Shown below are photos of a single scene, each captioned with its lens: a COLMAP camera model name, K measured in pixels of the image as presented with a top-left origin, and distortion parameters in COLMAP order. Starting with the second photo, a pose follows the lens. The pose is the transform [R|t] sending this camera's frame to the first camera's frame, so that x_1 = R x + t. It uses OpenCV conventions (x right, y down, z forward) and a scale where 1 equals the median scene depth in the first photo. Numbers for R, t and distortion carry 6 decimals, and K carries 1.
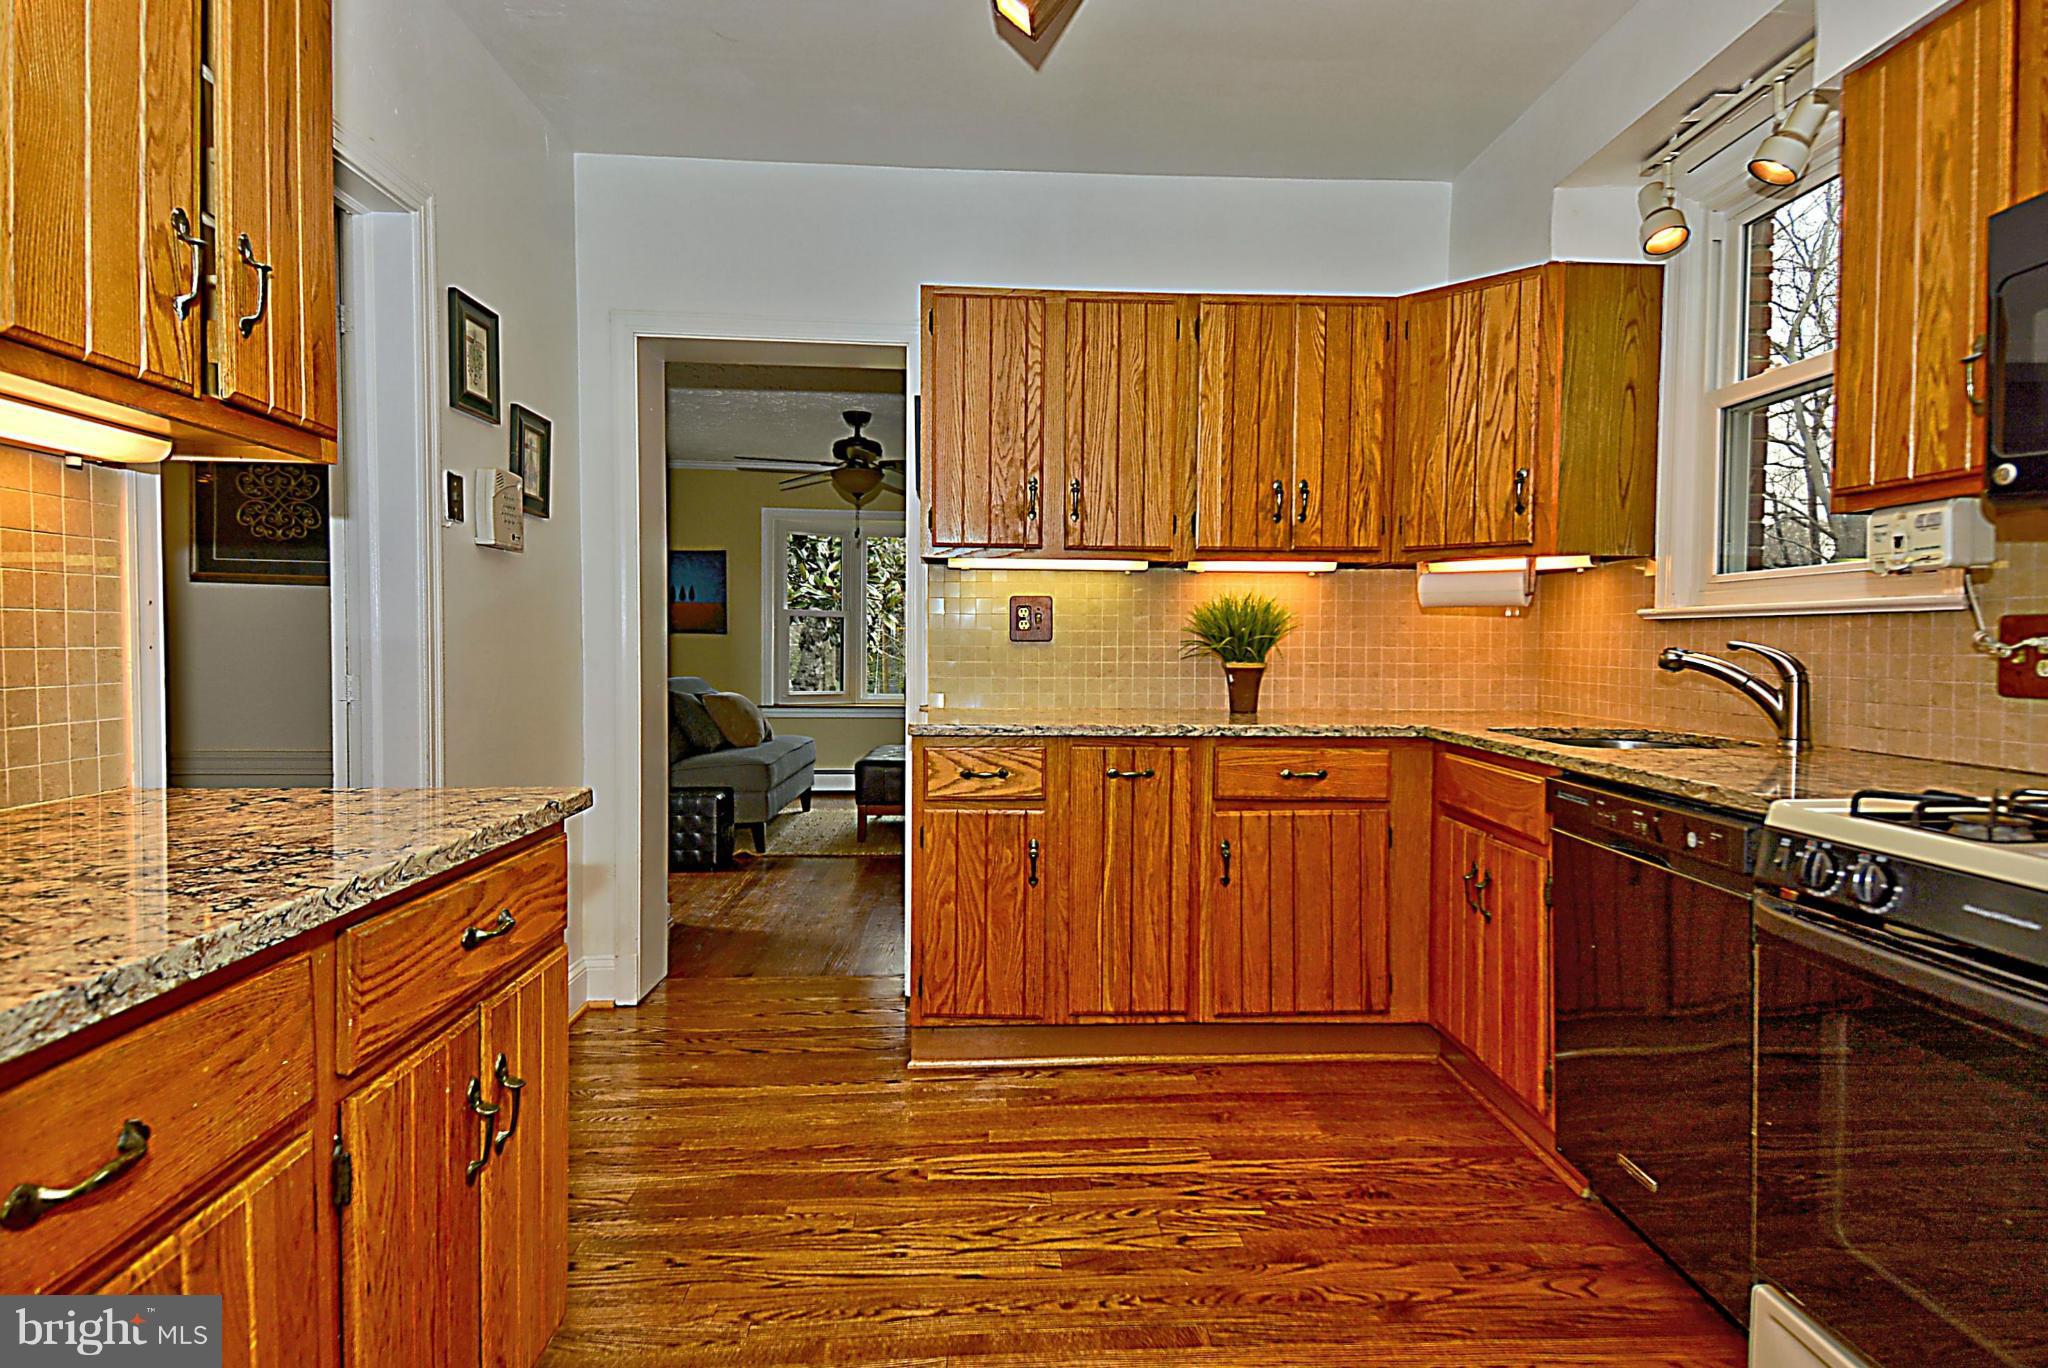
lens RADIAL K [[1091.1, 0, 1026.9], [0, 1091.1, 672.0], [0, 0, 1]] dist [0.061276, -0.046732]
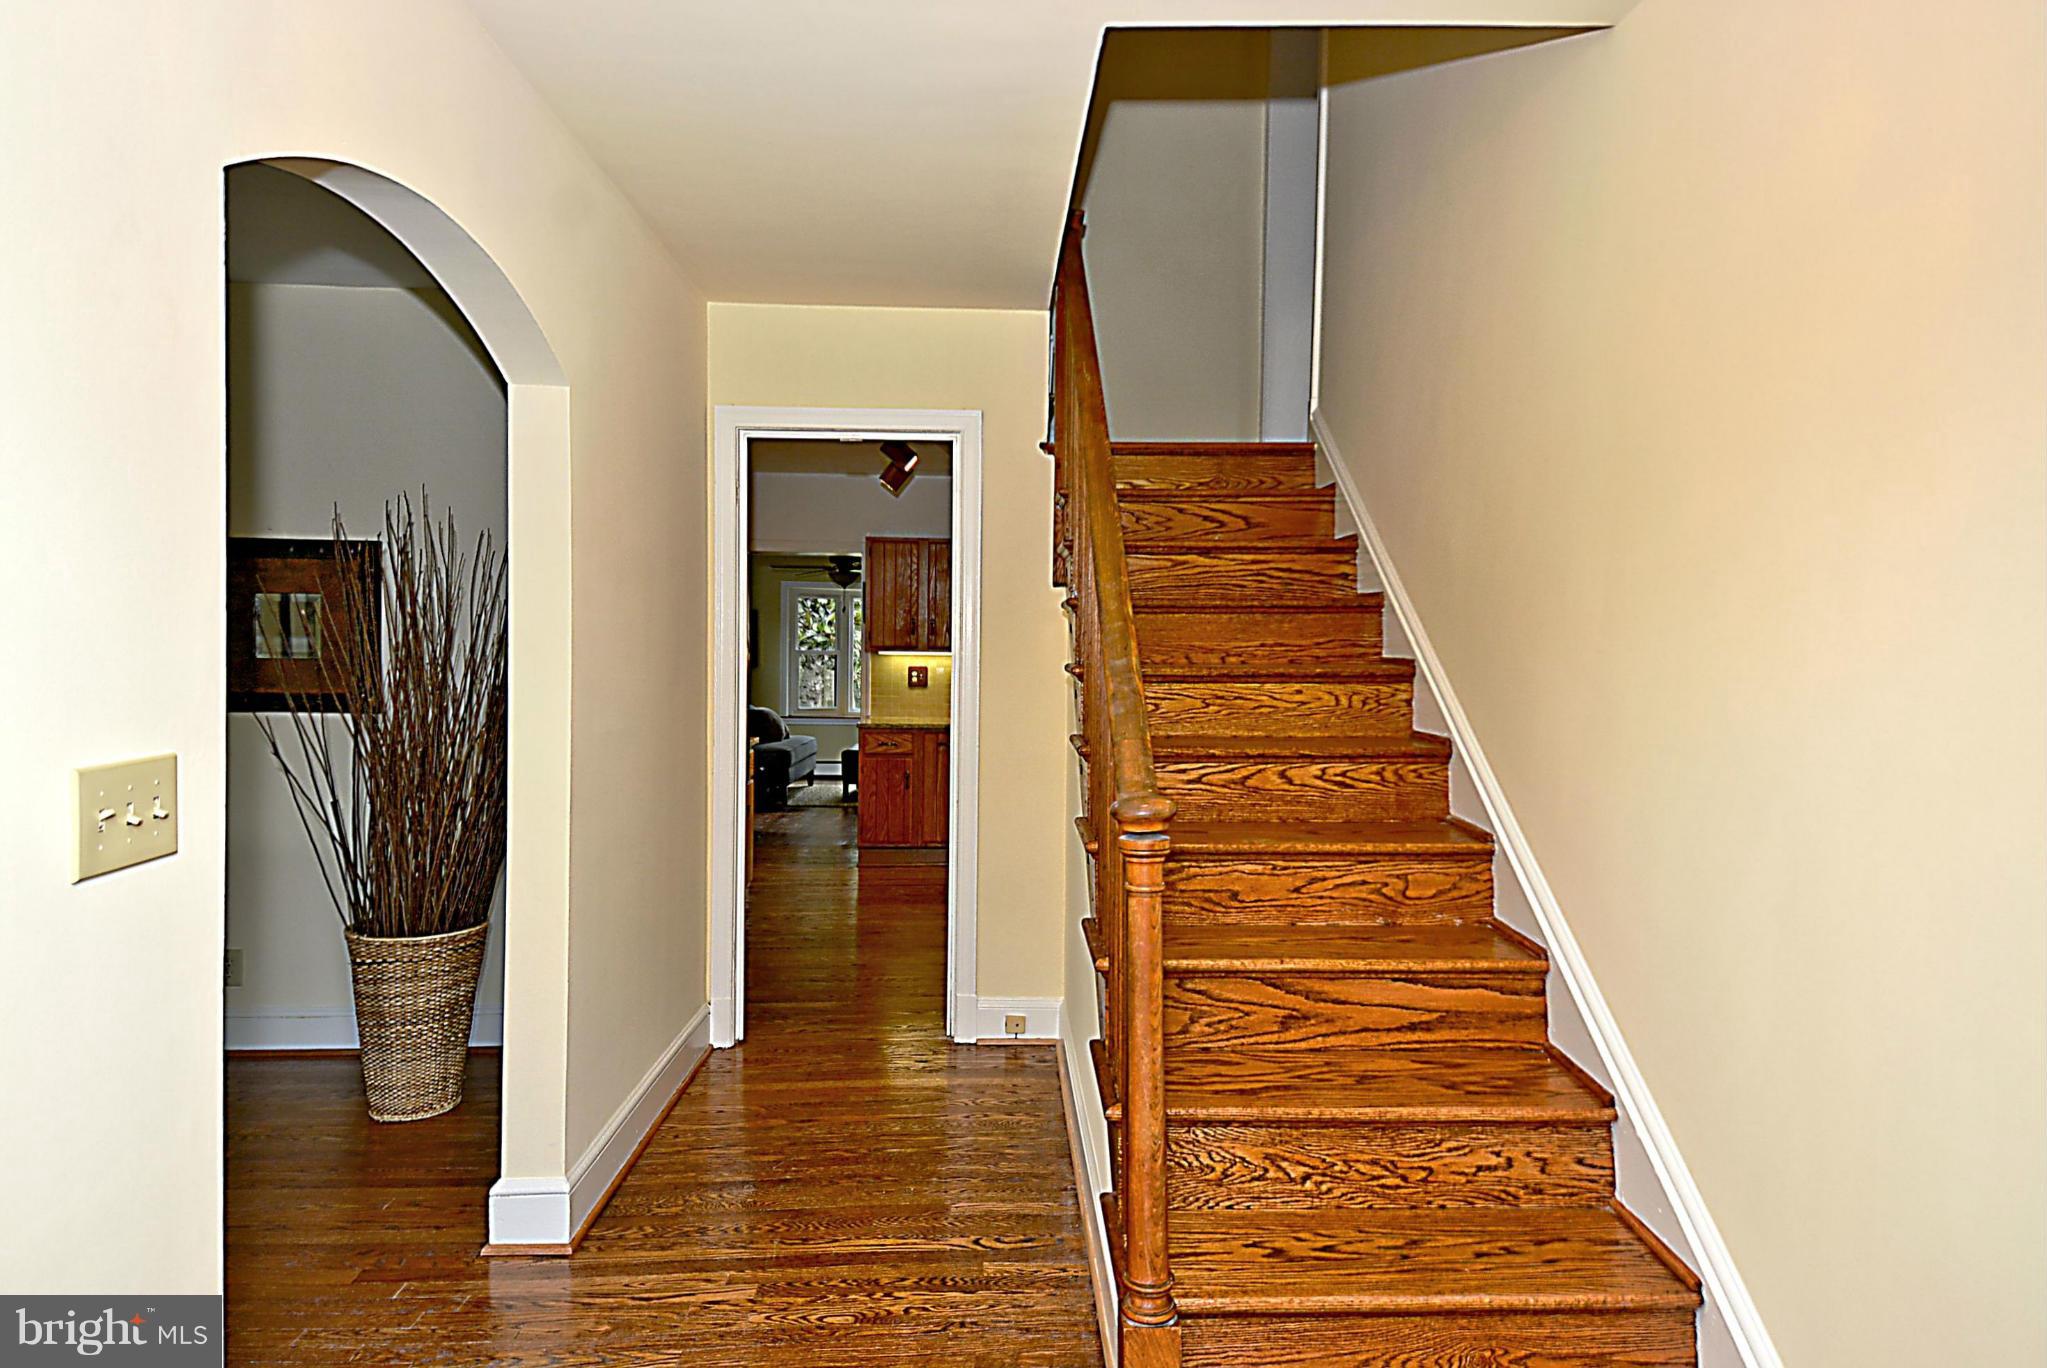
lens RADIAL K [[1090.6, 0, 1026.4], [0, 1090.6, 672.0], [0, 0, 1]] dist [0.061276, -0.046732]
pose [[0.999989, 0.004607, 0.000241, 0.098494], [-0.004604, 0.999914, -0.012280, -0.014164], [-0.000297, 0.012279, 0.999925, -0.528922]]
